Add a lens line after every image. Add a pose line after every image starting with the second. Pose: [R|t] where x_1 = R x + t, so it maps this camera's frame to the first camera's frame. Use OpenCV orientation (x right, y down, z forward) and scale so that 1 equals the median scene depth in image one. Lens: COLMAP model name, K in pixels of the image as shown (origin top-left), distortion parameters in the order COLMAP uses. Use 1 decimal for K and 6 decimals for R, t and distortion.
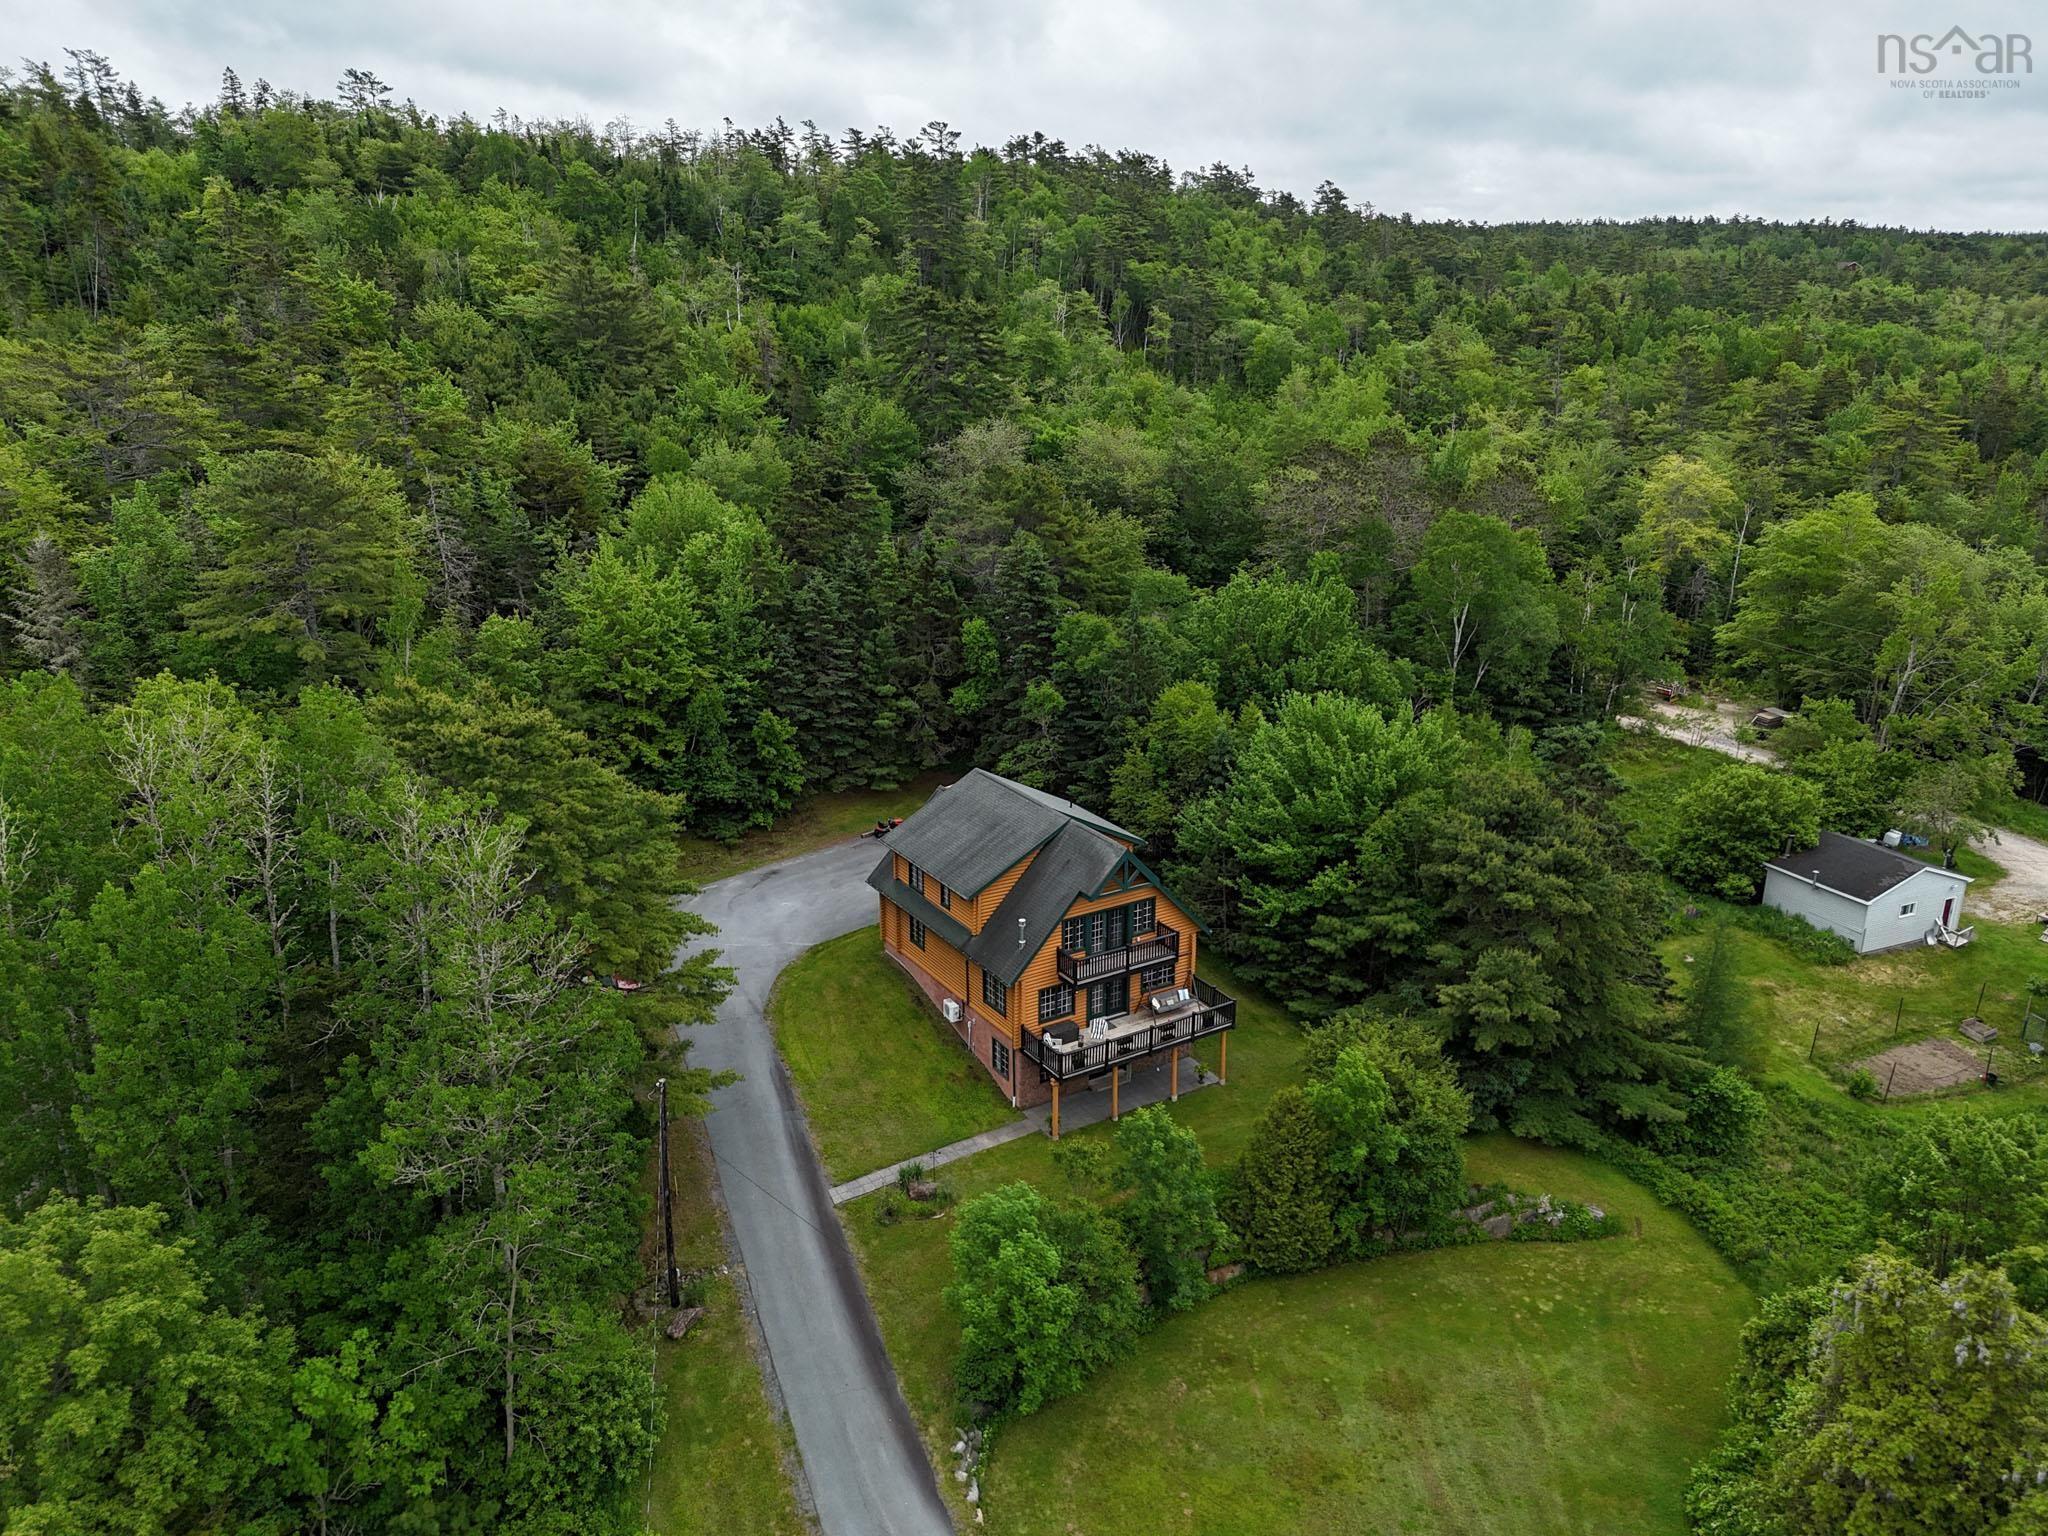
lens RADIAL K [[1503.5, 0, 1029.9], [0, 1503.5, 767.1], [0, 0, 1]] dist [0.059266, -0.045680]
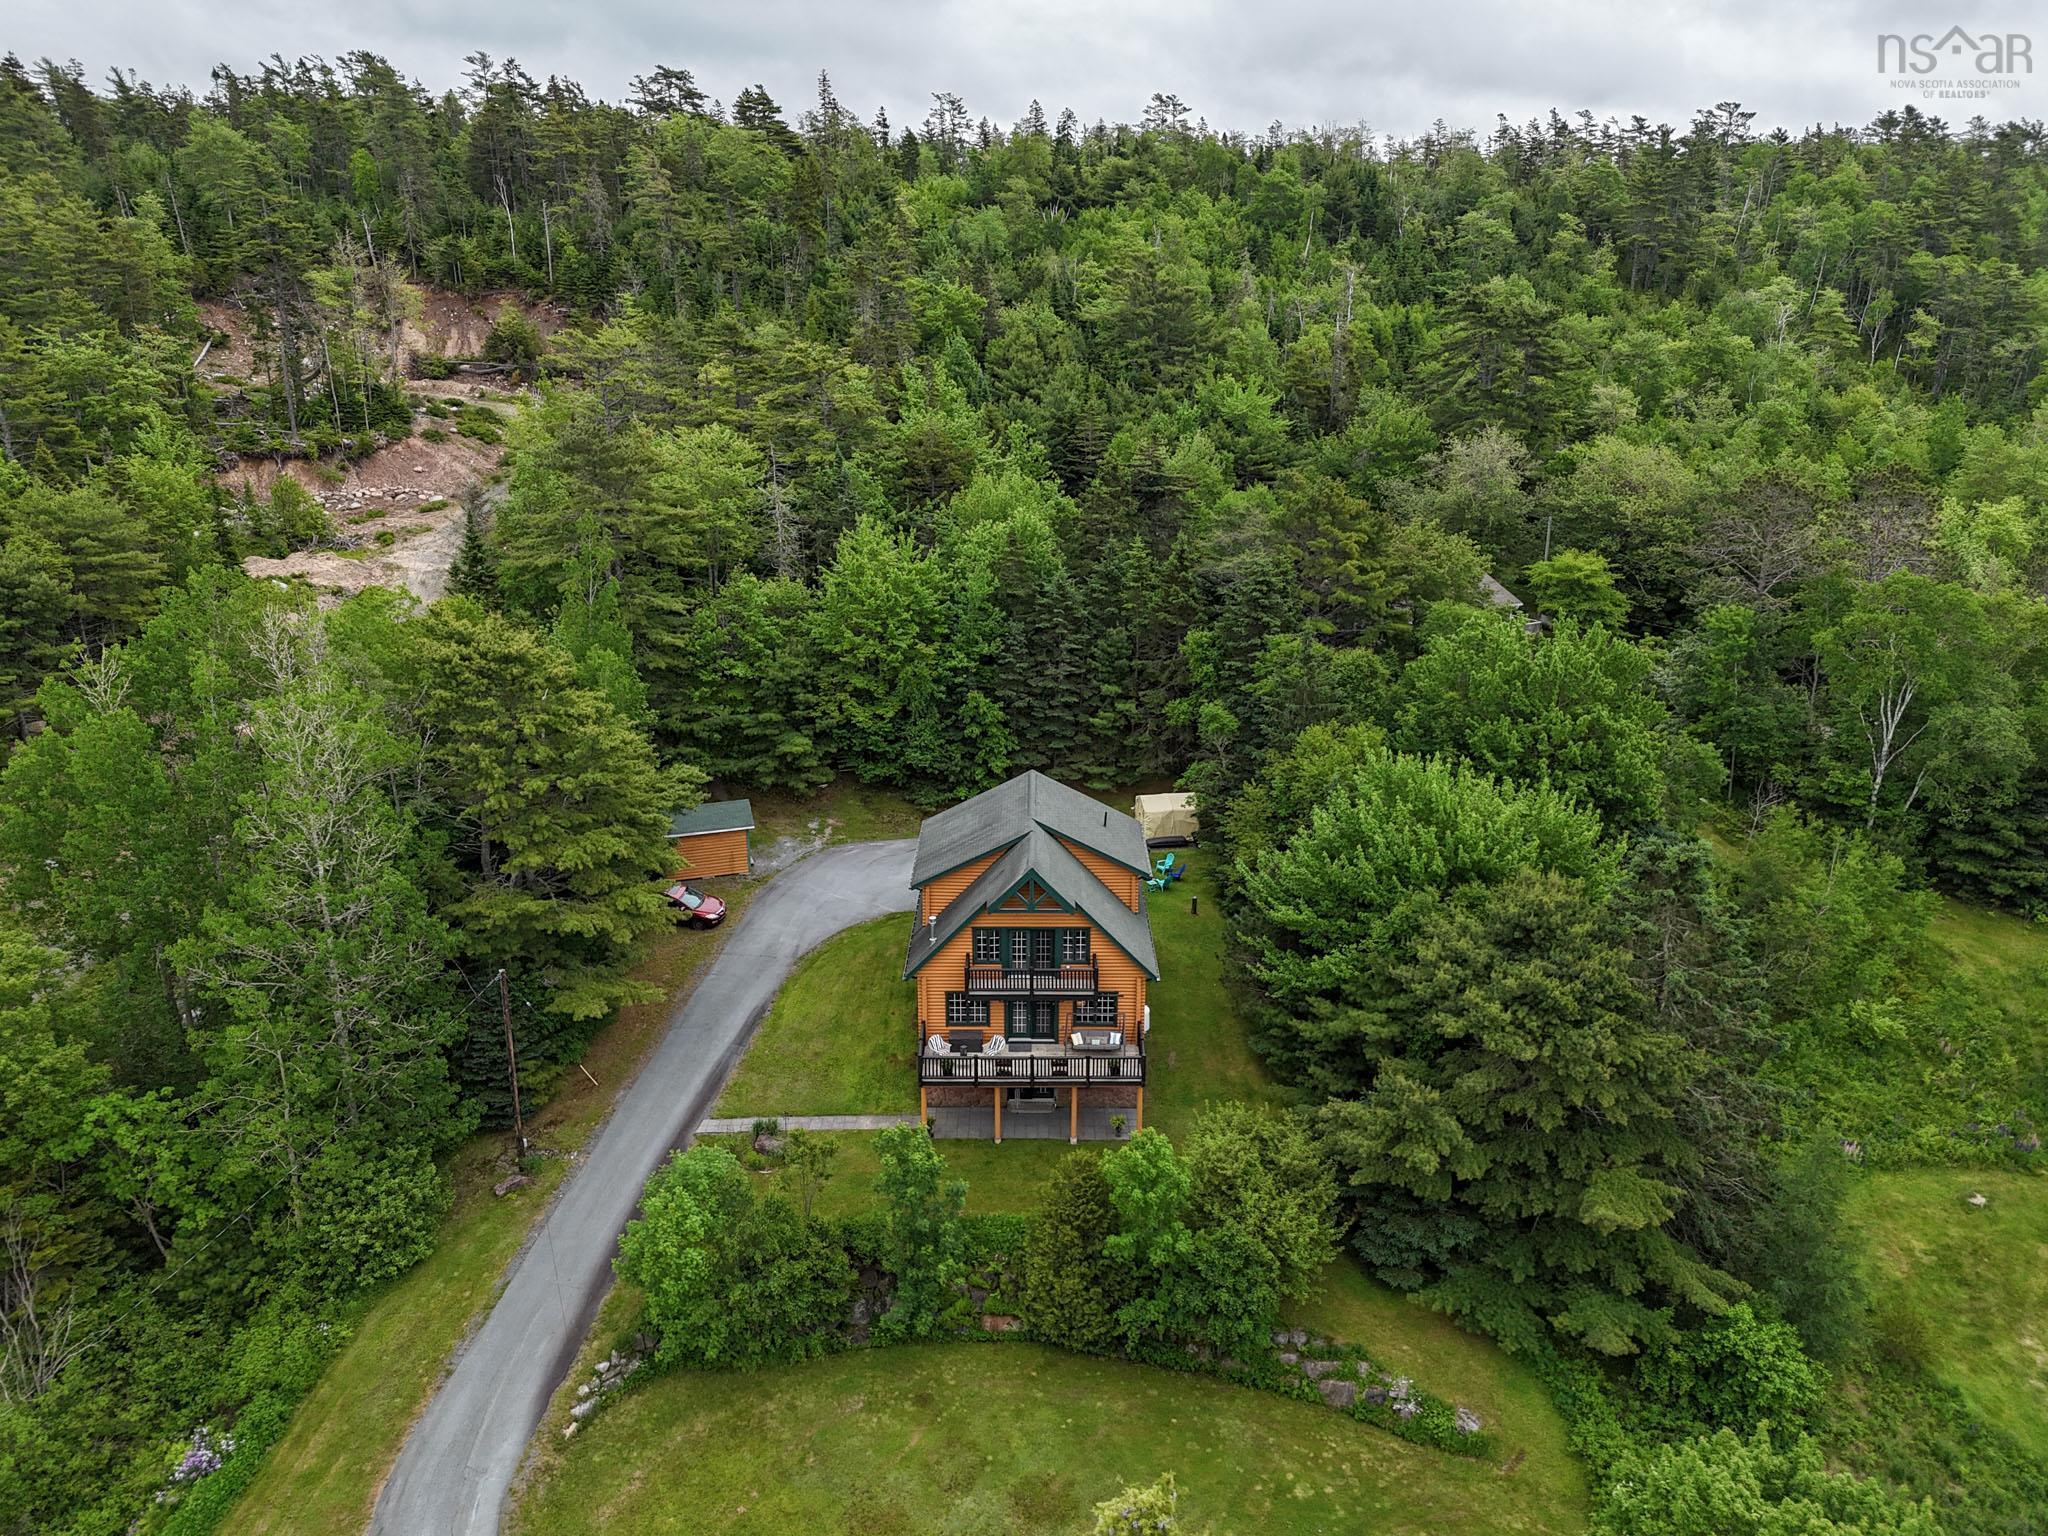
lens RADIAL K [[1503.5, 0, 1029.9], [0, 1503.5, 767.1], [0, 0, 1]] dist [0.059266, -0.045680]
pose [[0.846154, 0.162930, -0.507422, 0.509793], [-0.164032, 0.985521, 0.042912, -0.047624], [0.507067, 0.046923, 0.860628, 0.157352]]
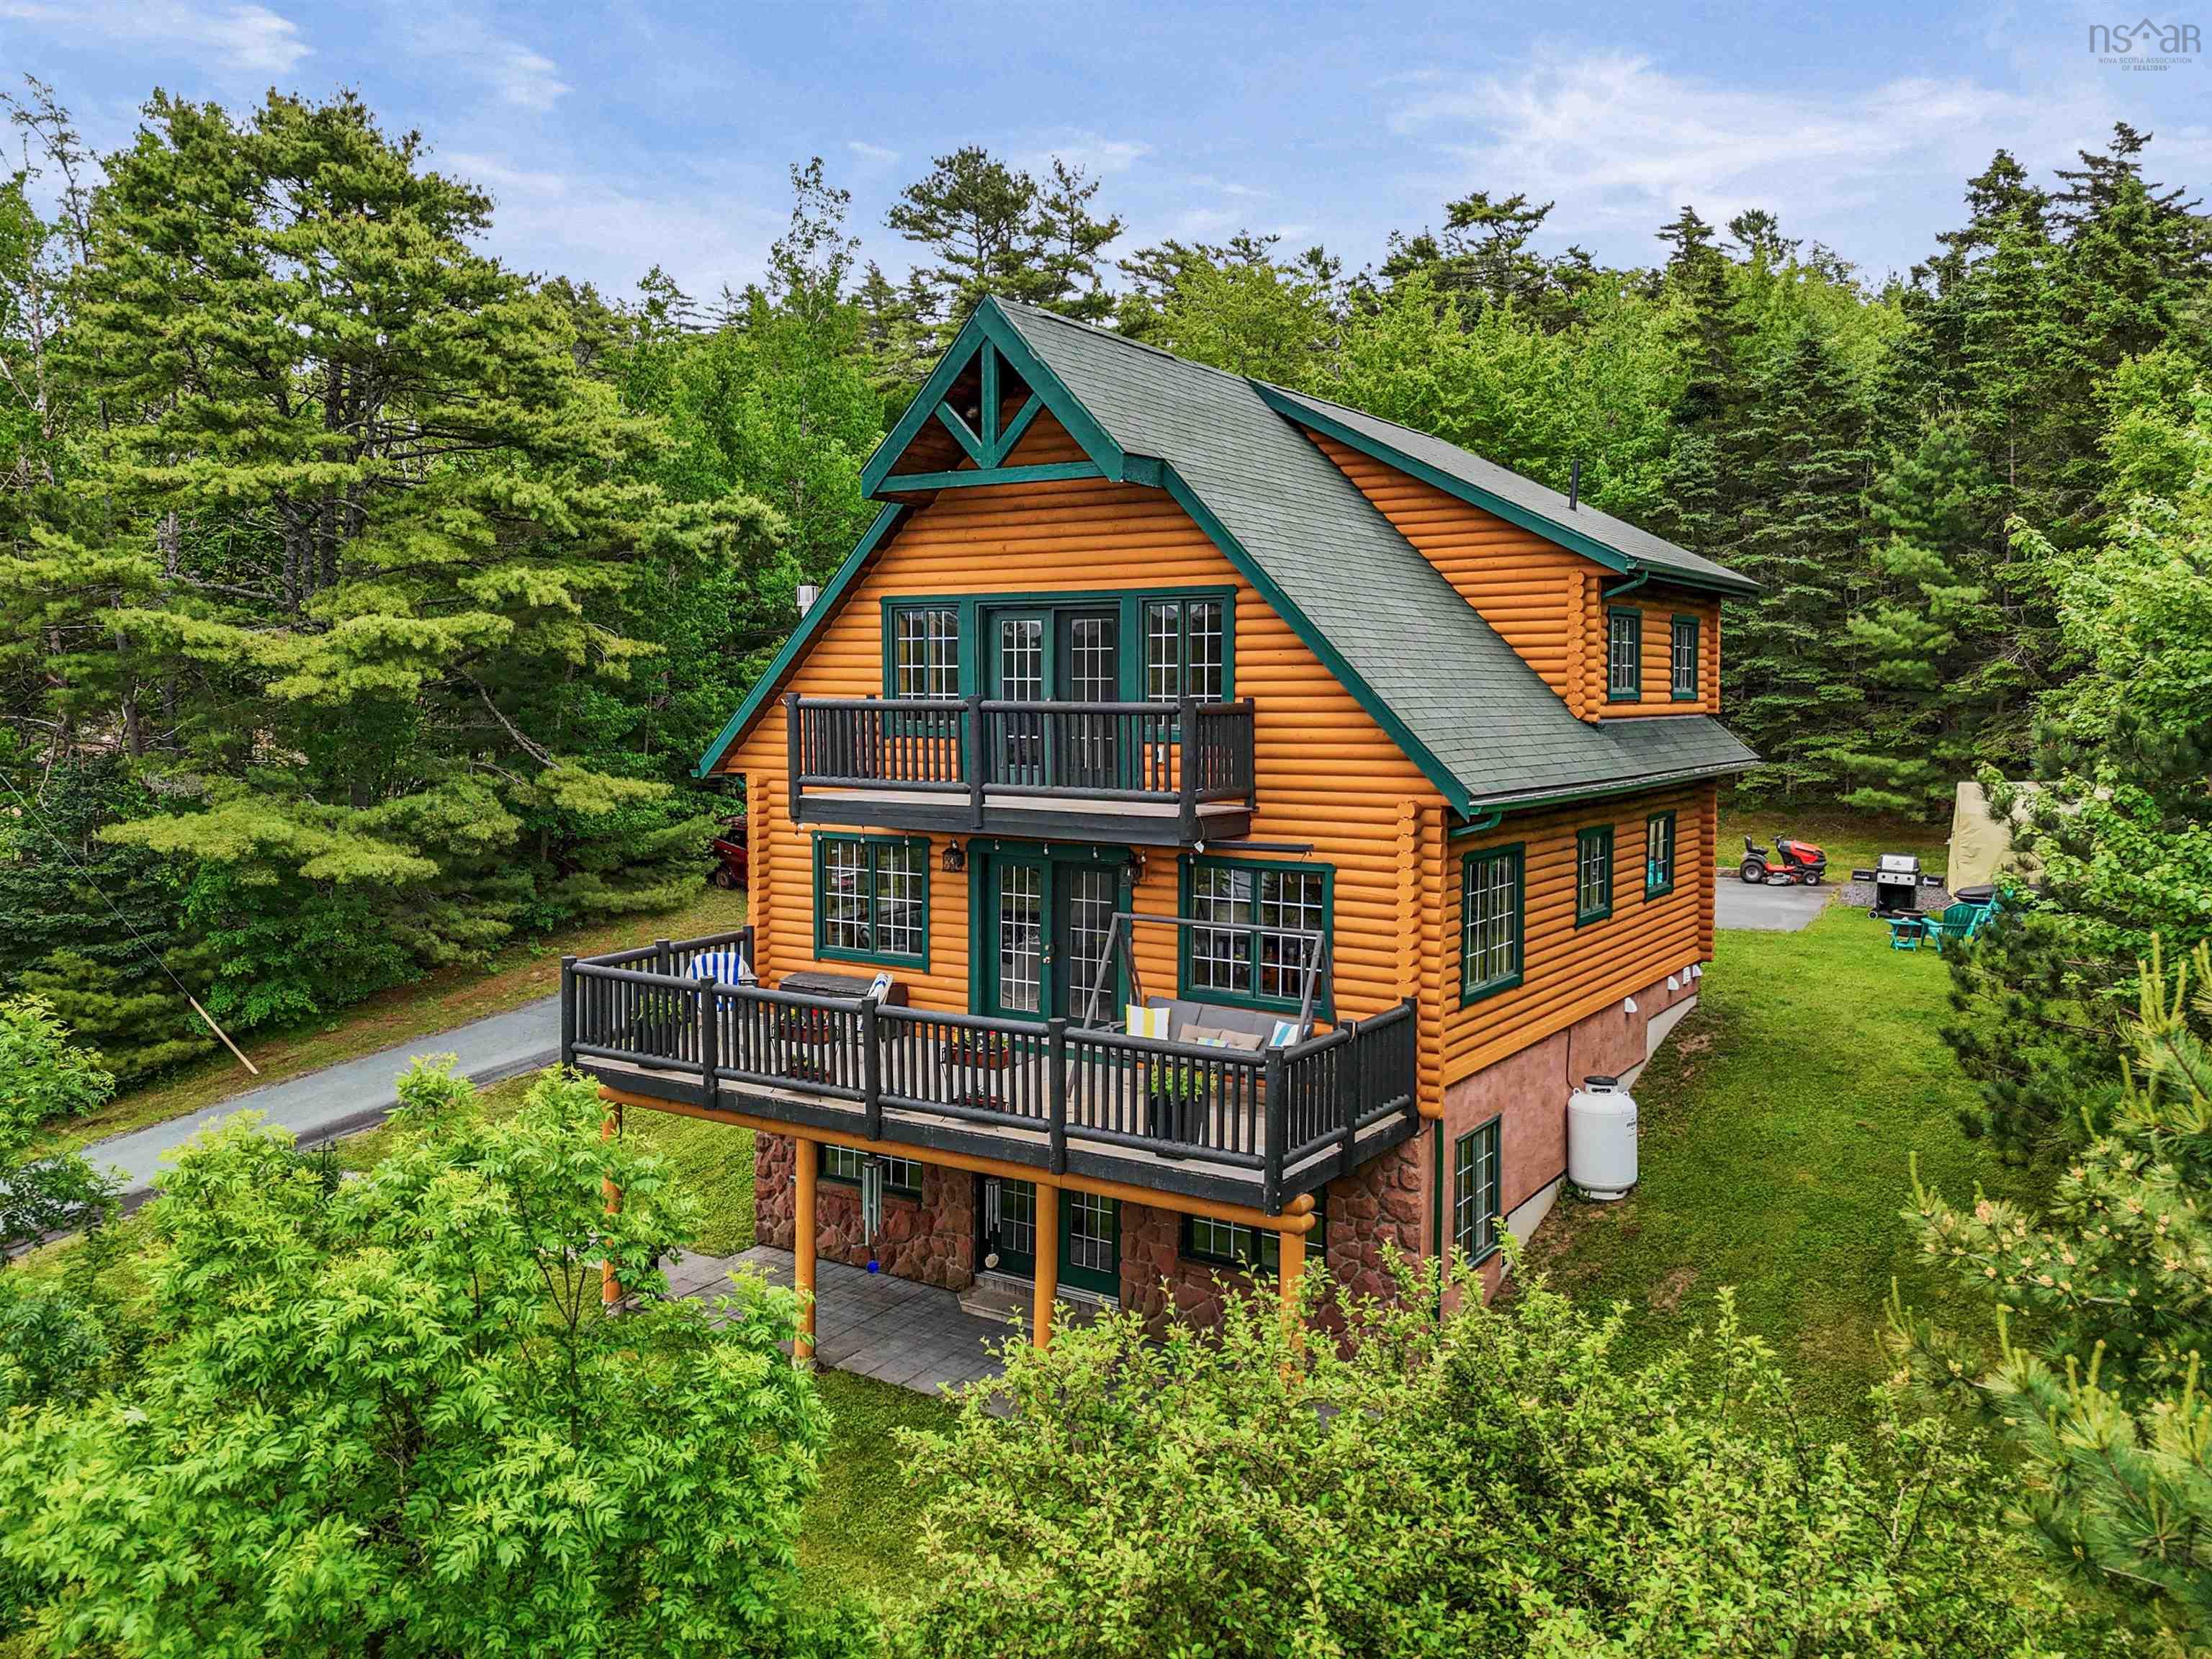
lens RADIAL K [[1682.7, 0, 1114.7], [0, 1682.7, 768.2], [0, 0, 1]] dist [0.071596, -0.070757]
pose [[0.422846, 0.042041, -0.905226, 0.320945], [-0.280134, 0.956060, -0.086454, 0.141389], [0.861815, 0.290141, 0.416043, 0.866696]]
